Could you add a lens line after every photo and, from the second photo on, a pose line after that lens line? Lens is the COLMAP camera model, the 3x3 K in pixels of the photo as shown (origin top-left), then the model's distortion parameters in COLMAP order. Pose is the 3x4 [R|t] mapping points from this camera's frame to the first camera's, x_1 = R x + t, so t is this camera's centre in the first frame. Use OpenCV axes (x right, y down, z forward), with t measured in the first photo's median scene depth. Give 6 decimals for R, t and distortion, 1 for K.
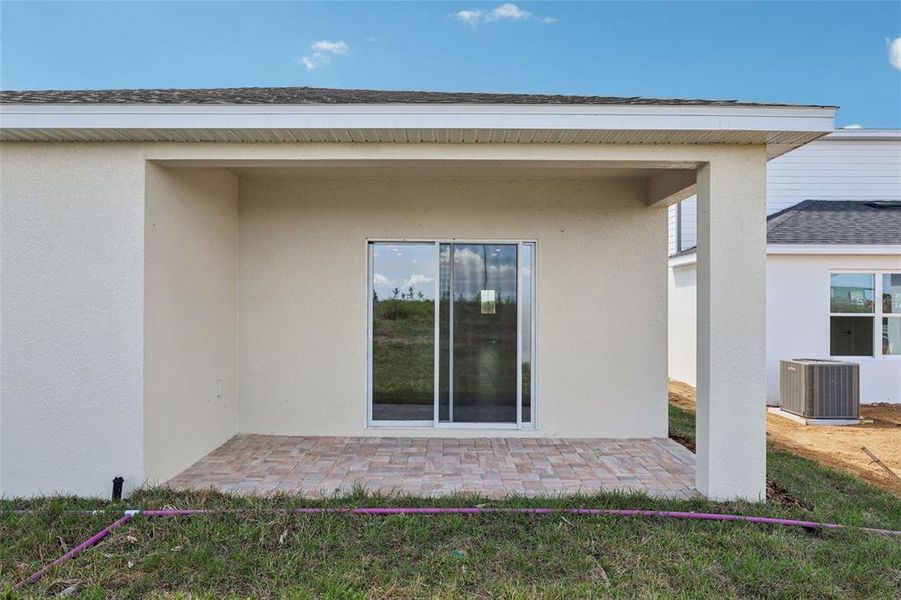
lens RADIAL K [[560.6, 0, 446.9], [0, 560.6, 295.4], [0, 0, 1]] dist [0.002002, 0.001548]
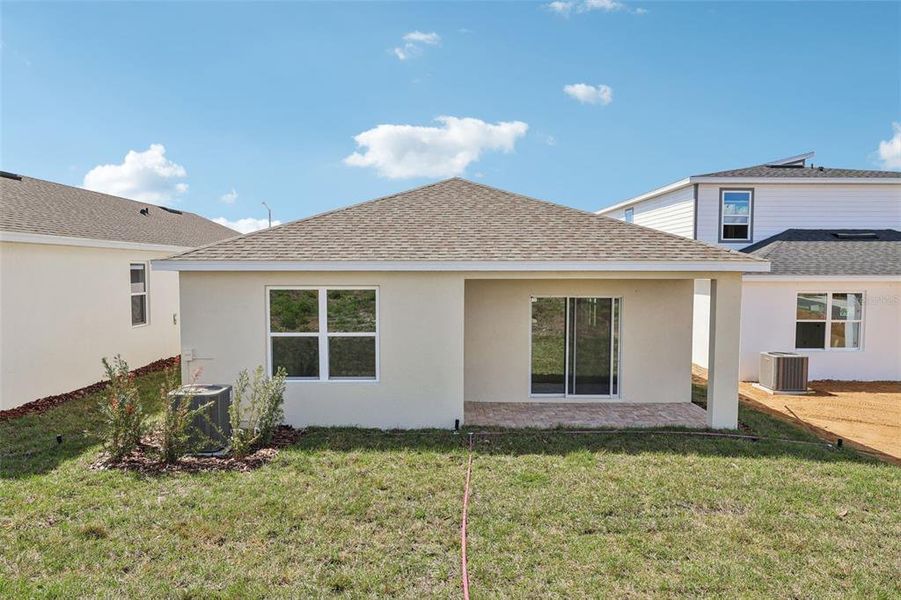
lens RADIAL K [[582.9, 0, 449.0], [0, 582.9, 295.1], [0, 0, 1]] dist [0.002924, 0.001166]
pose [[0.999972, -0.003280, 0.006656, -0.421926], [0.002869, 0.998141, 0.060875, -0.221602], [-0.006843, -0.060854, 0.998123, -0.906249]]
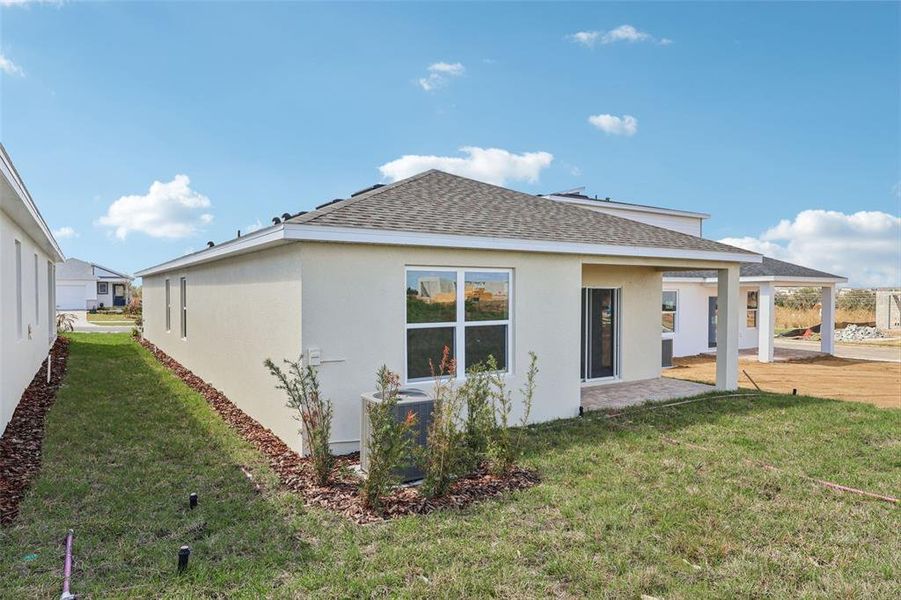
lens RADIAL K [[560.6, 0, 446.9], [0, 560.6, 295.4], [0, 0, 1]] dist [0.002002, 0.001548]
pose [[0.844948, -0.007737, 0.534792, -1.497888], [-0.007287, 0.999636, 0.025974, -0.117934], [-0.534799, -0.025844, 0.844584, -0.404020]]
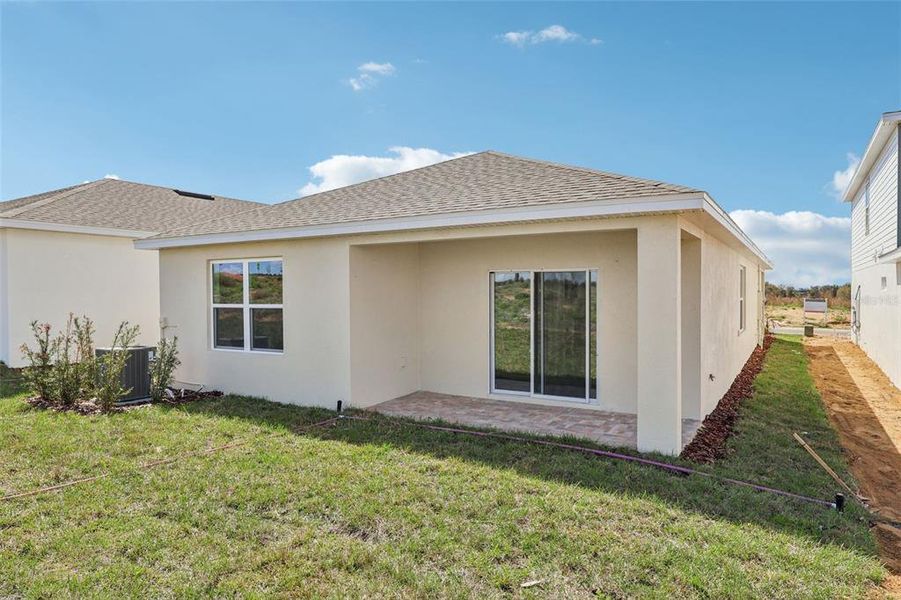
lens RADIAL K [[582.9, 0, 449.0], [0, 582.9, 295.1], [0, 0, 1]] dist [0.002924, 0.001166]
pose [[0.860385, -0.004396, -0.509626, 0.580144], [0.018740, 0.999559, 0.023017, -0.073386], [0.509301, -0.029353, 0.860088, -0.430368]]
